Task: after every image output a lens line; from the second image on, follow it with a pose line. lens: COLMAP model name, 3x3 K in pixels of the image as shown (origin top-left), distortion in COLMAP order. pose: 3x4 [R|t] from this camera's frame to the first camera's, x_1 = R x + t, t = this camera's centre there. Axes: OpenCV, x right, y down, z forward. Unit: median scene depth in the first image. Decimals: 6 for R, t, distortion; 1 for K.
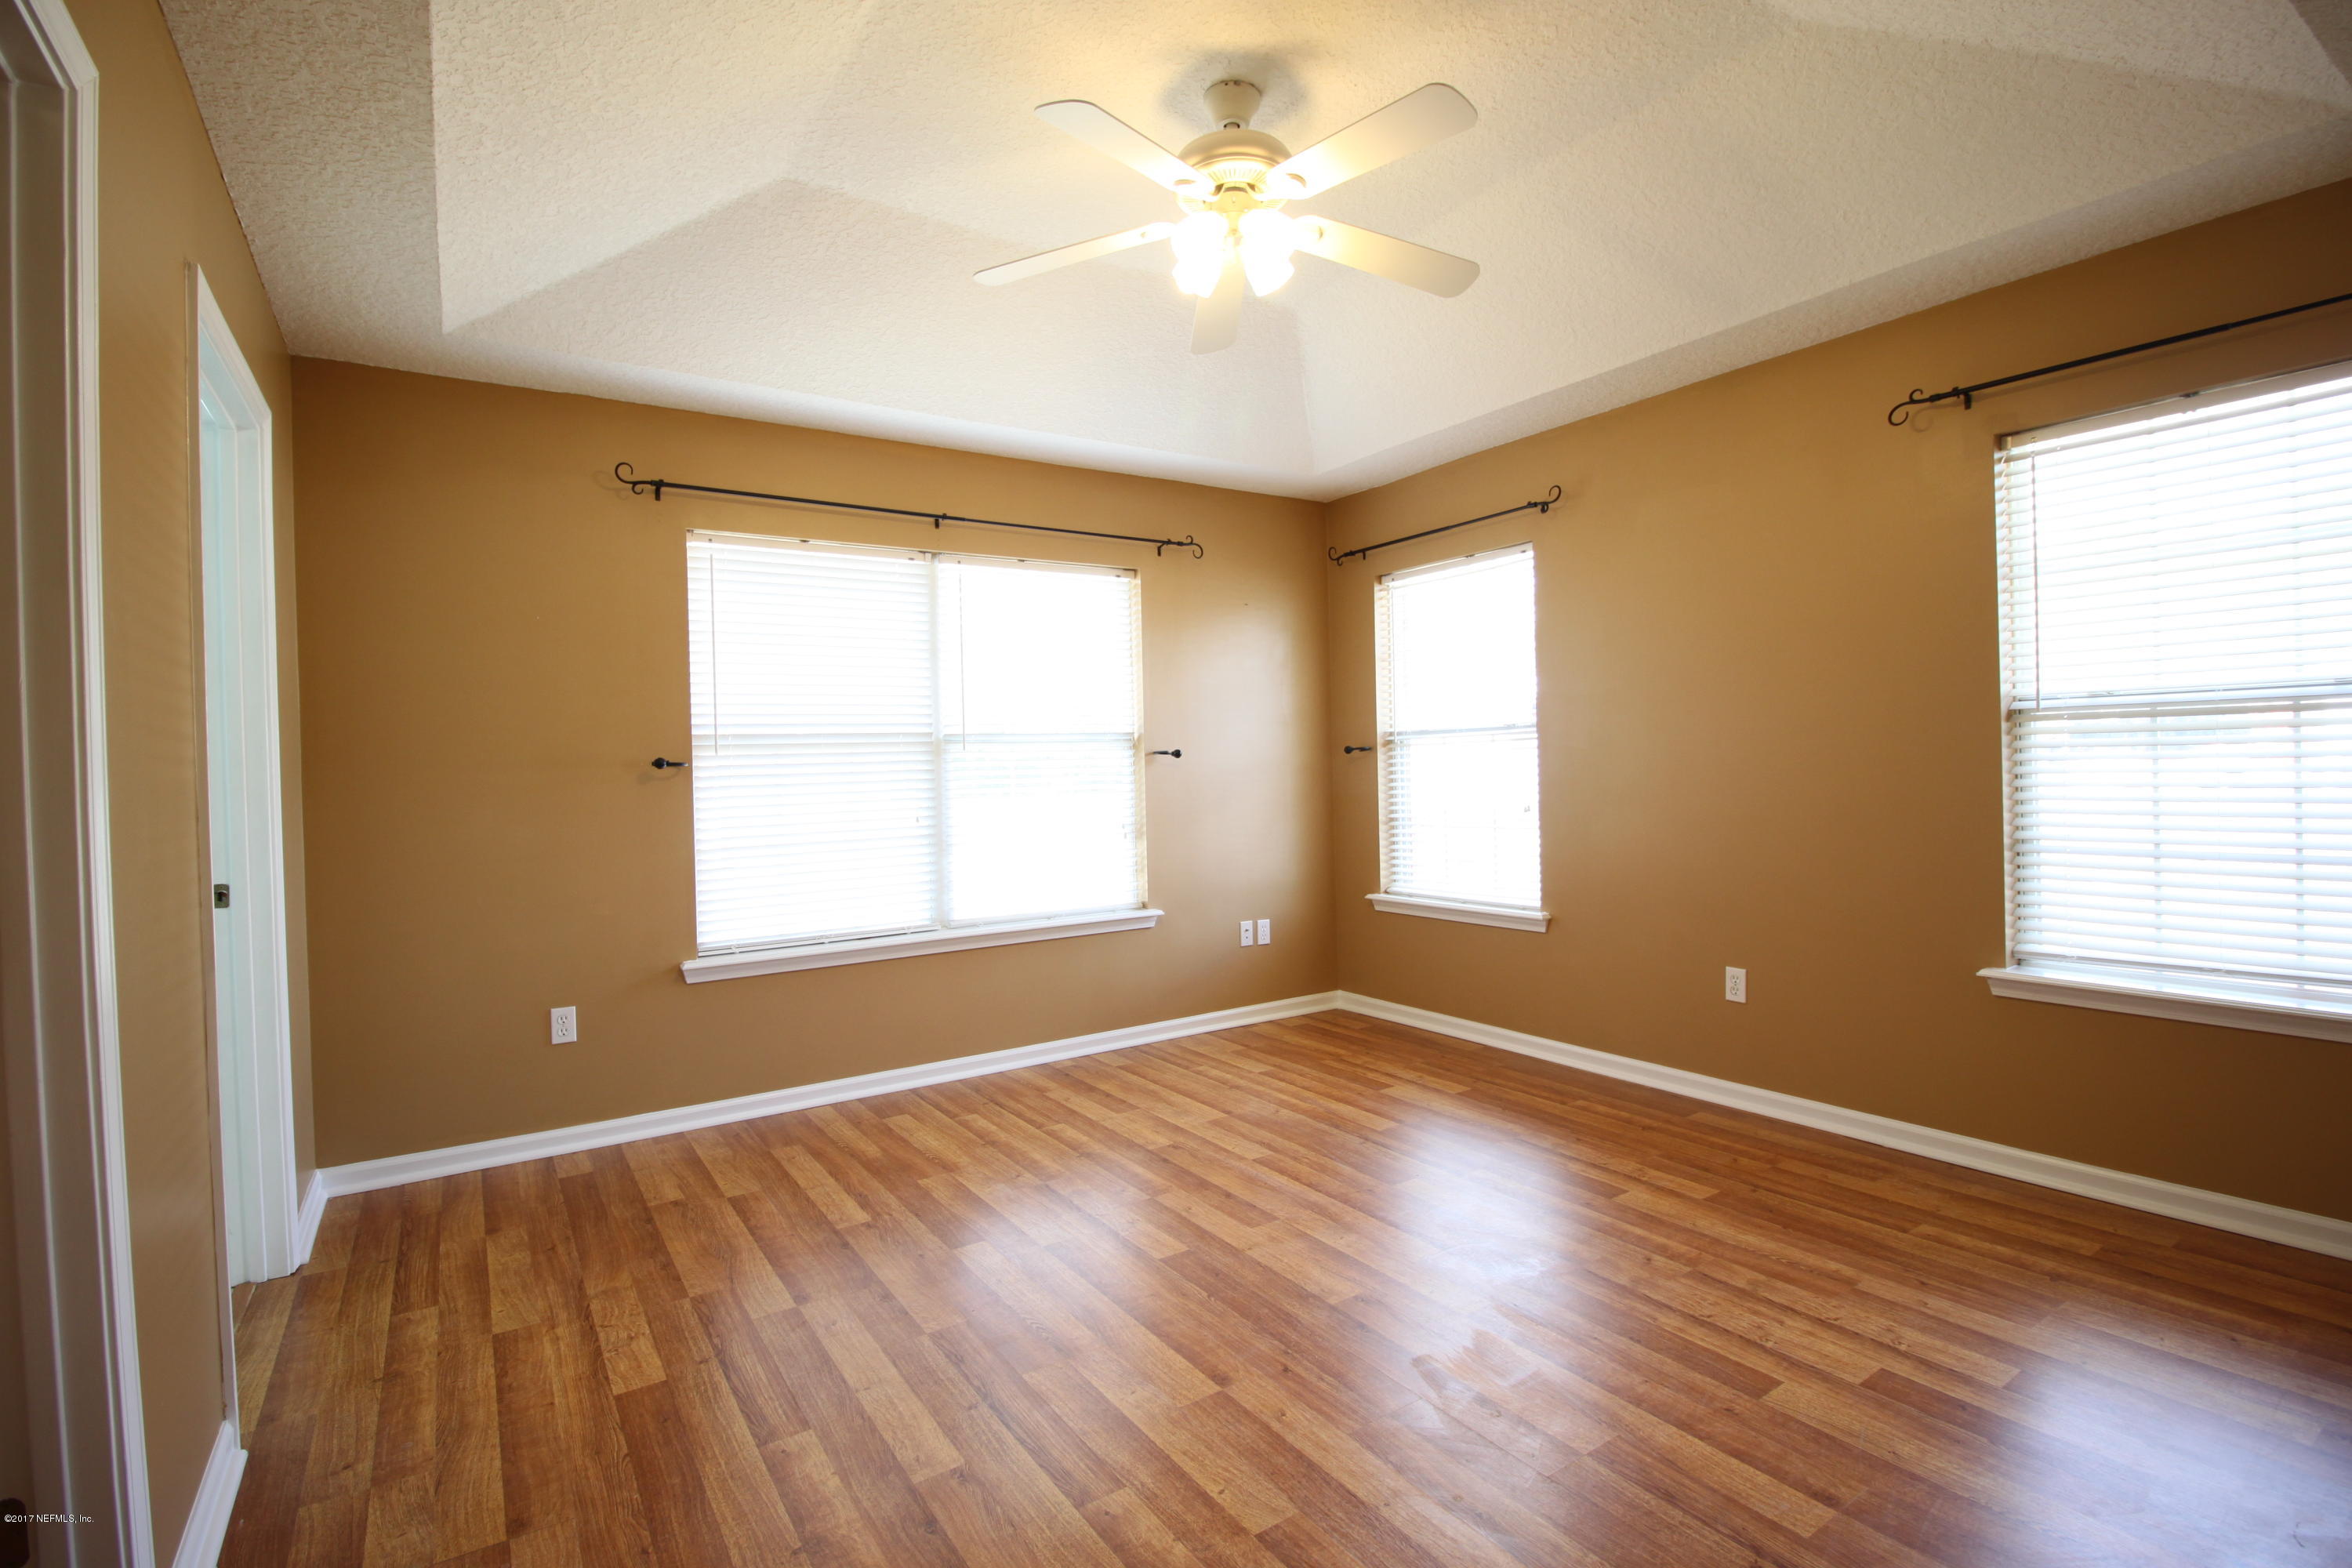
lens RADIAL K [[1081.1, 0, 1180.5], [0, 1081.1, 768.8], [0, 0, 1]] dist [-0.012110, -0.006680]
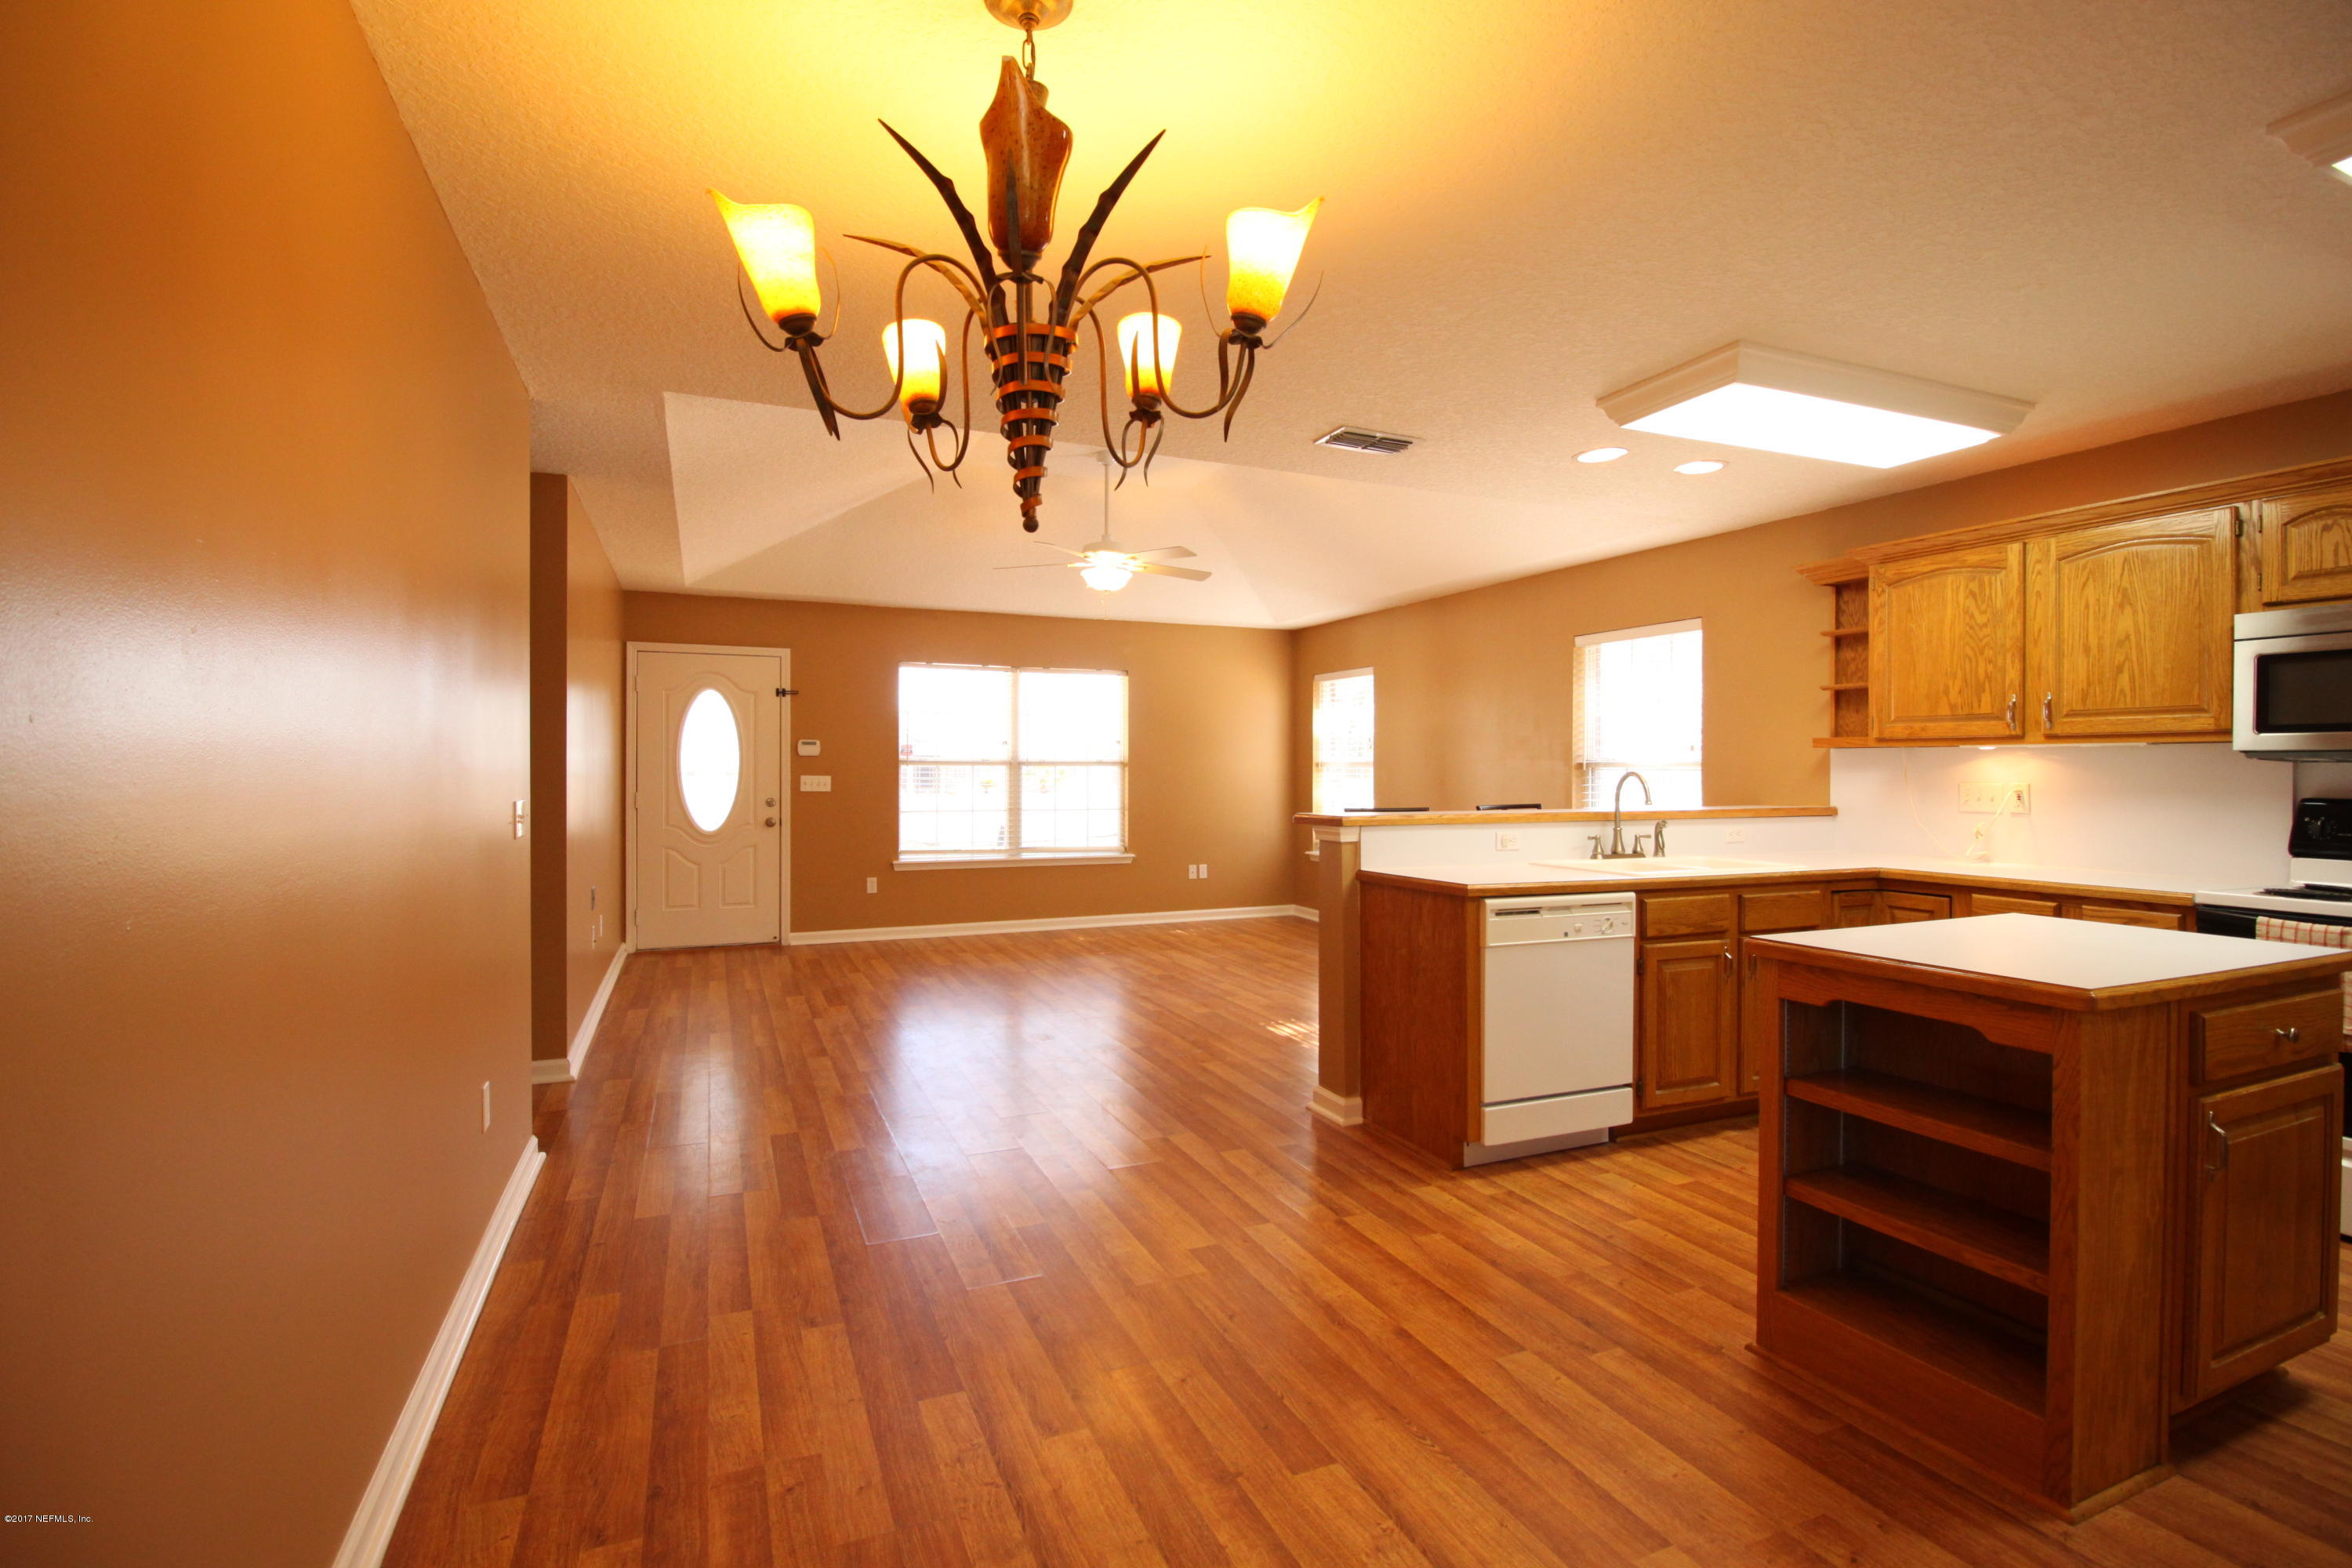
lens RADIAL K [[1081.1, 0, 1180.2], [0, 1081.1, 776.2], [0, 0, 1]] dist [-0.012110, -0.006680]
pose [[0.980403, 0.019090, -0.196076, 0.463694], [-0.019361, 0.999812, 0.000535, -0.008151], [0.196050, 0.003272, 0.980588, -0.898658]]
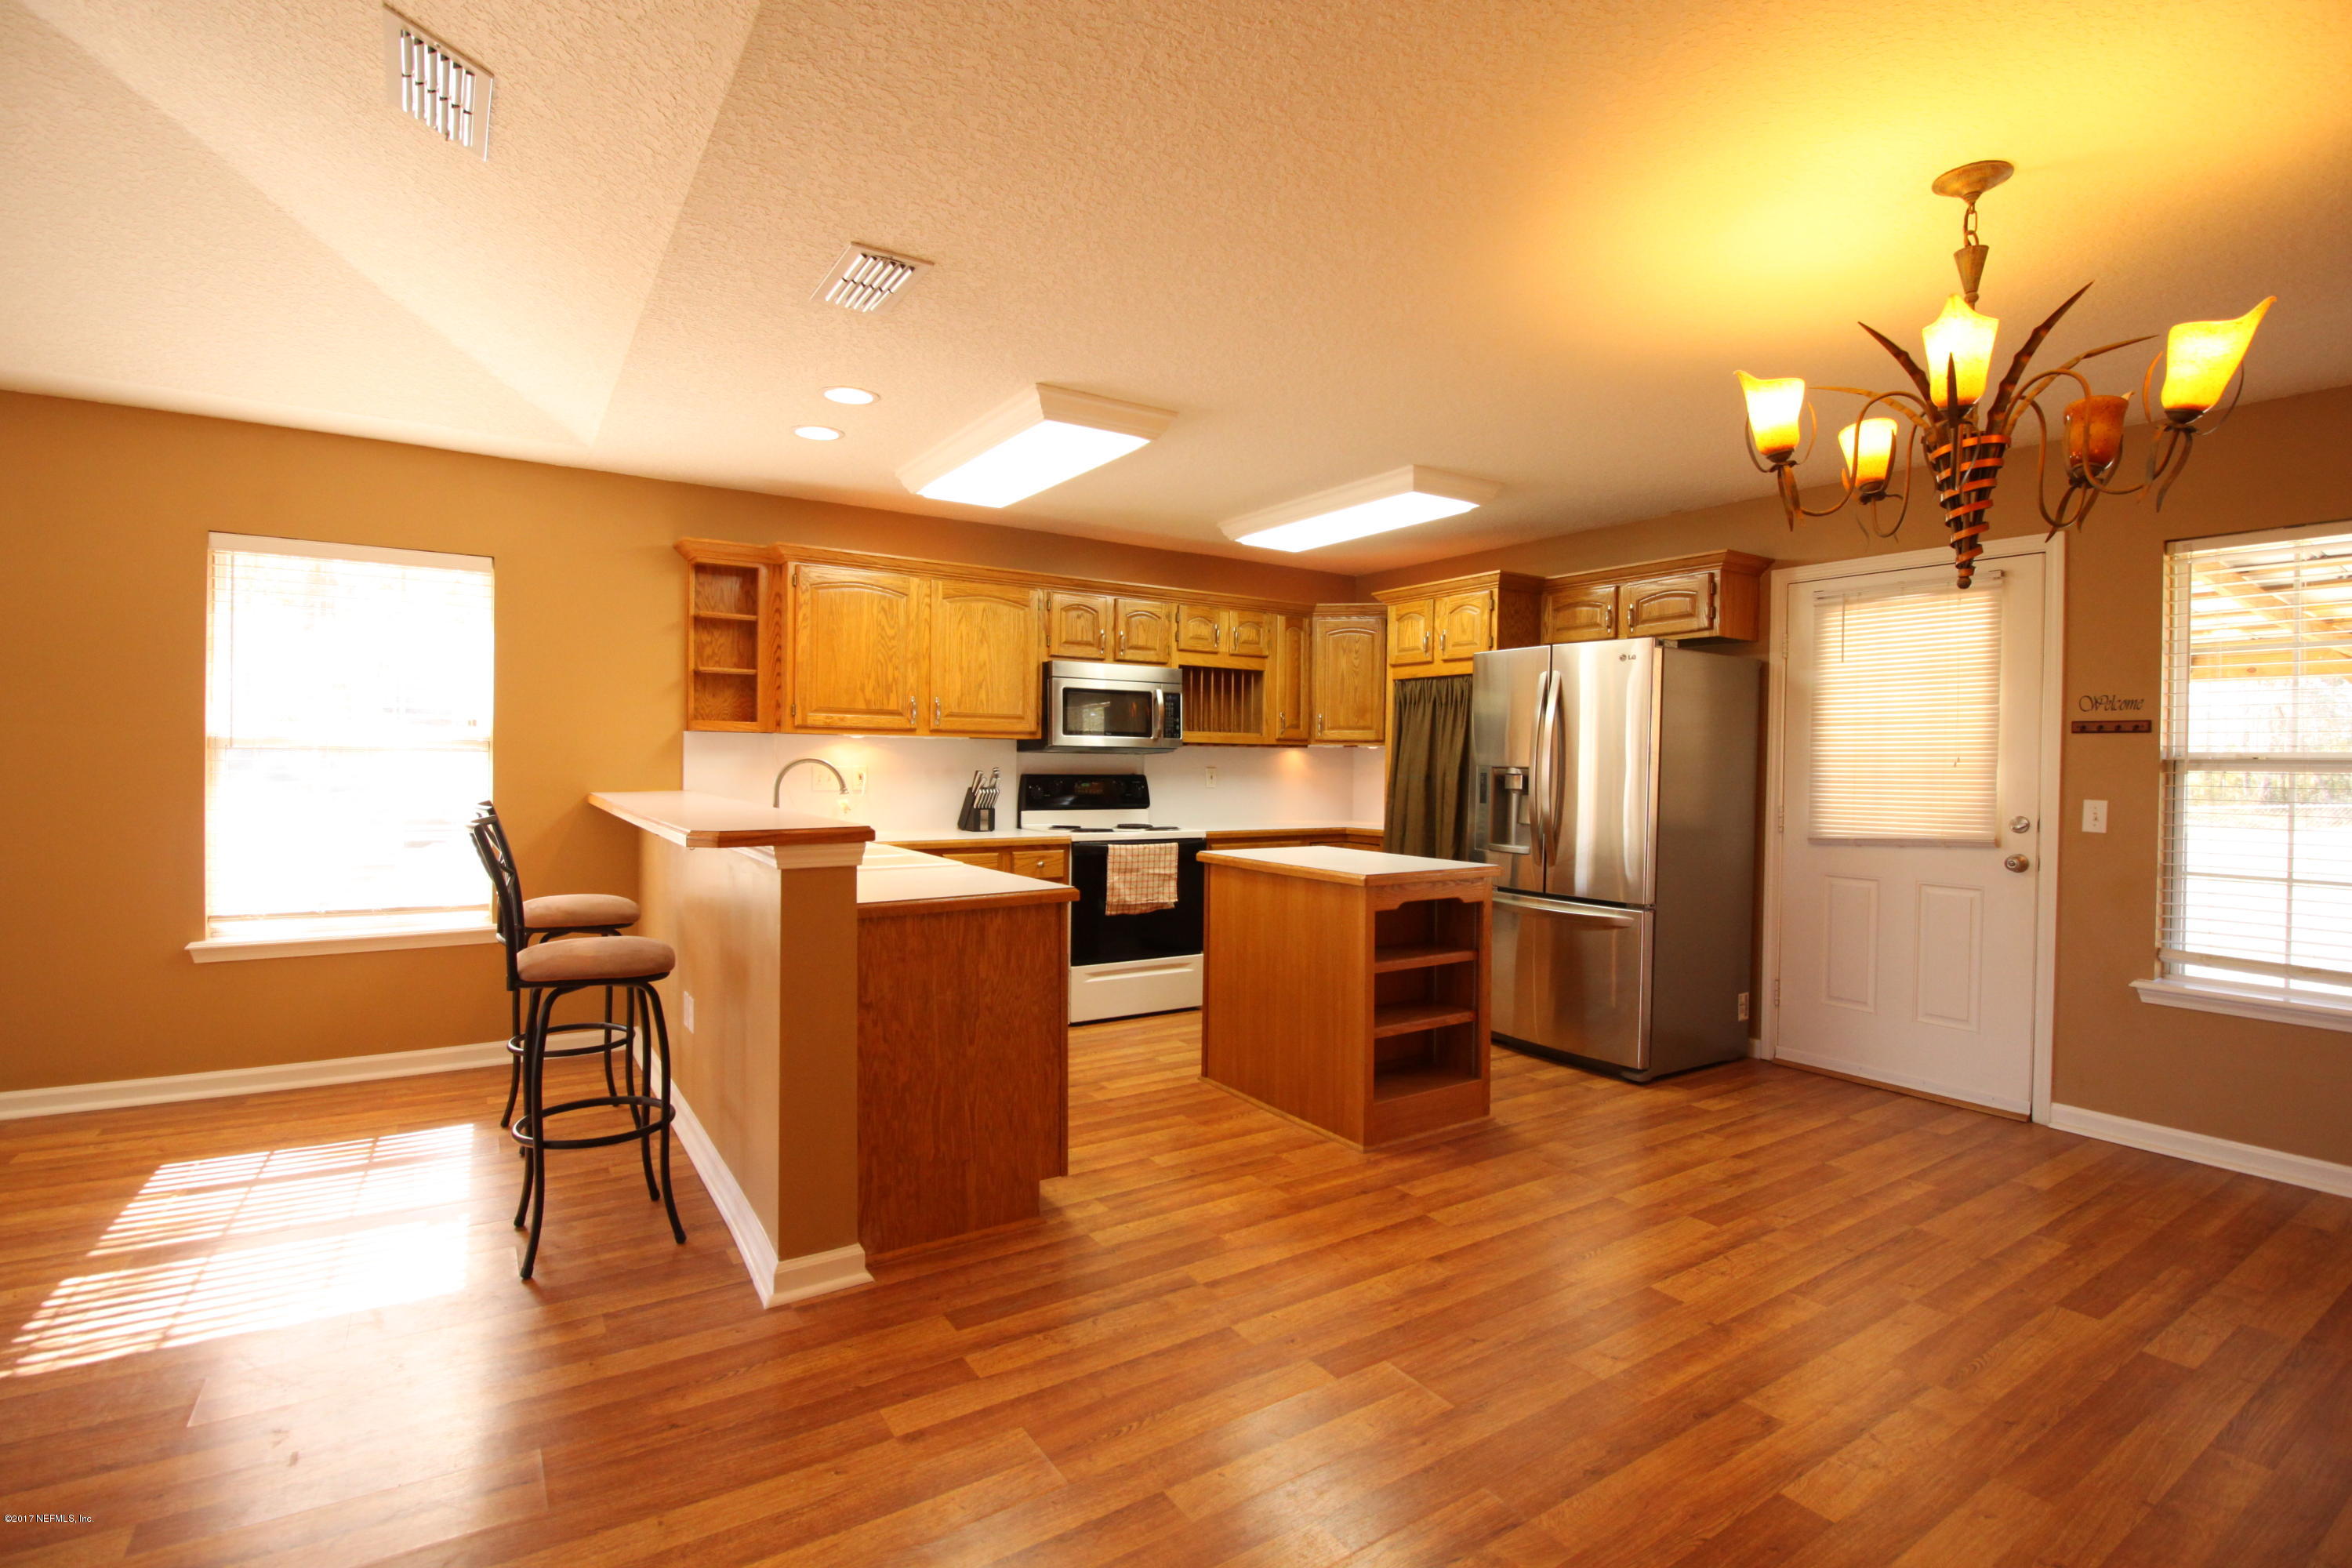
lens RADIAL K [[1081.1, 0, 1161.9], [0, 1081.1, 774.4], [0, 0, 1]] dist [-0.012110, -0.006680]
pose [[0.036756, 0.002761, 0.999320, -0.181793], [-0.004008, 0.999989, -0.002615, -0.004699], [-0.999316, -0.003910, 0.036766, -0.173135]]
